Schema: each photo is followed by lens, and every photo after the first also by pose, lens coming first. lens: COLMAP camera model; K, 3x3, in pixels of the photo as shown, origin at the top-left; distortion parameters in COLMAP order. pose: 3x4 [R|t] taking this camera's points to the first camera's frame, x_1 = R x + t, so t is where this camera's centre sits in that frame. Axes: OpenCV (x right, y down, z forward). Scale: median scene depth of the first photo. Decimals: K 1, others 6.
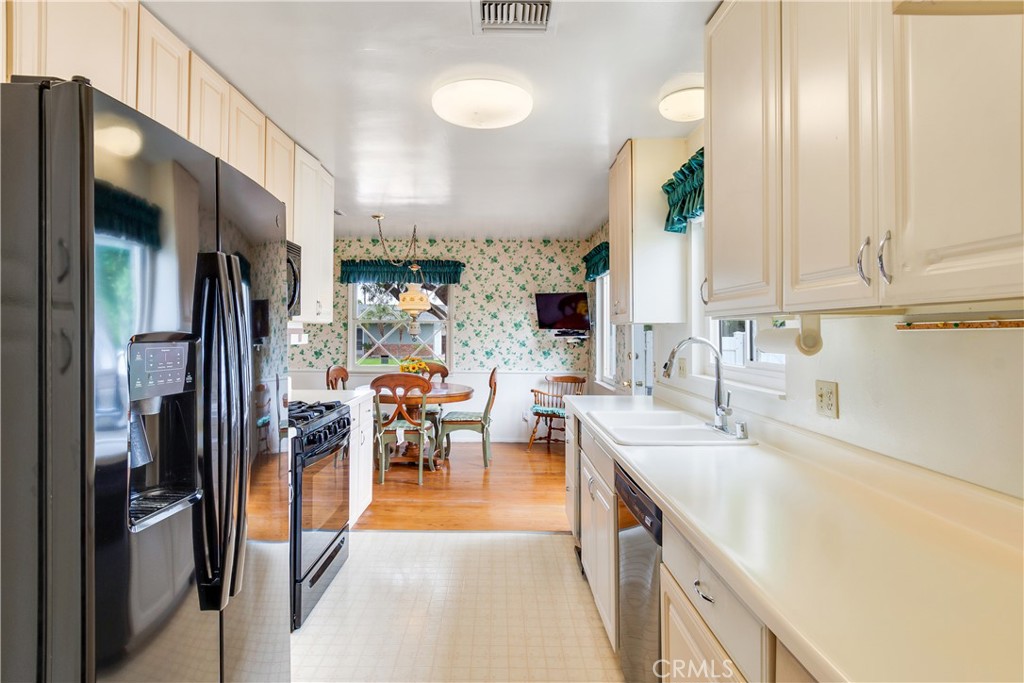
lens RADIAL K [[552.0, 0, 511.8], [0, 552.0, 335.8], [0, 0, 1]] dist [0.001599, 0.000155]
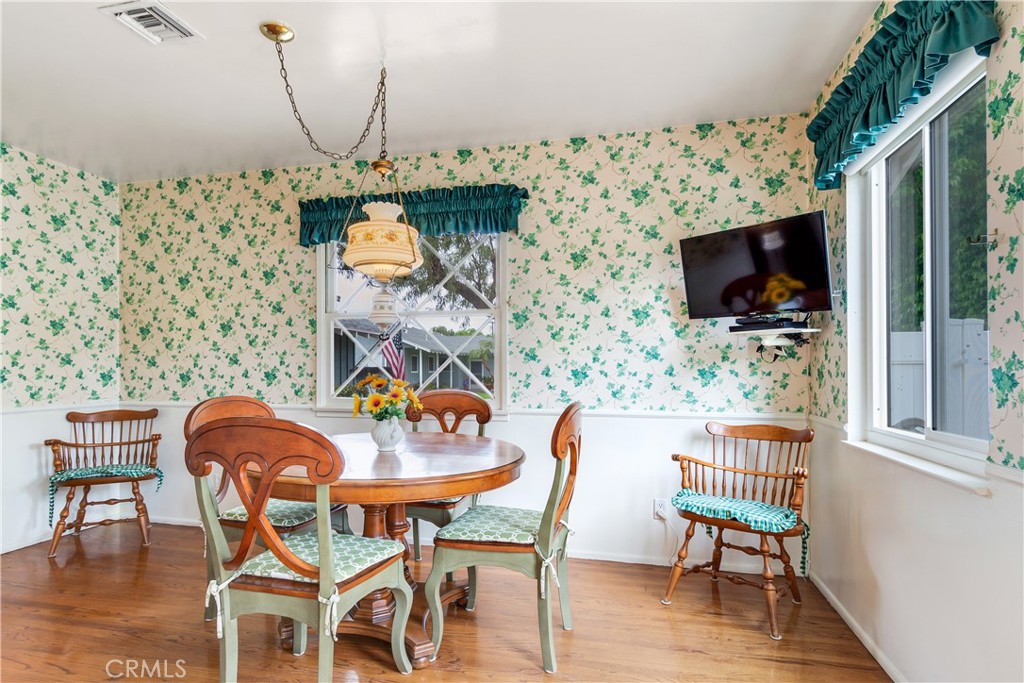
lens RADIAL K [[552.0, 0, 493.8], [0, 552.0, 370.3], [0, 0, 1]] dist [0.001599, 0.000155]
pose [[0.961660, -0.008389, -0.274116, 0.018781], [0.007163, 0.999959, -0.005473, 0.030698], [0.274151, 0.003300, 0.961681, 0.522371]]
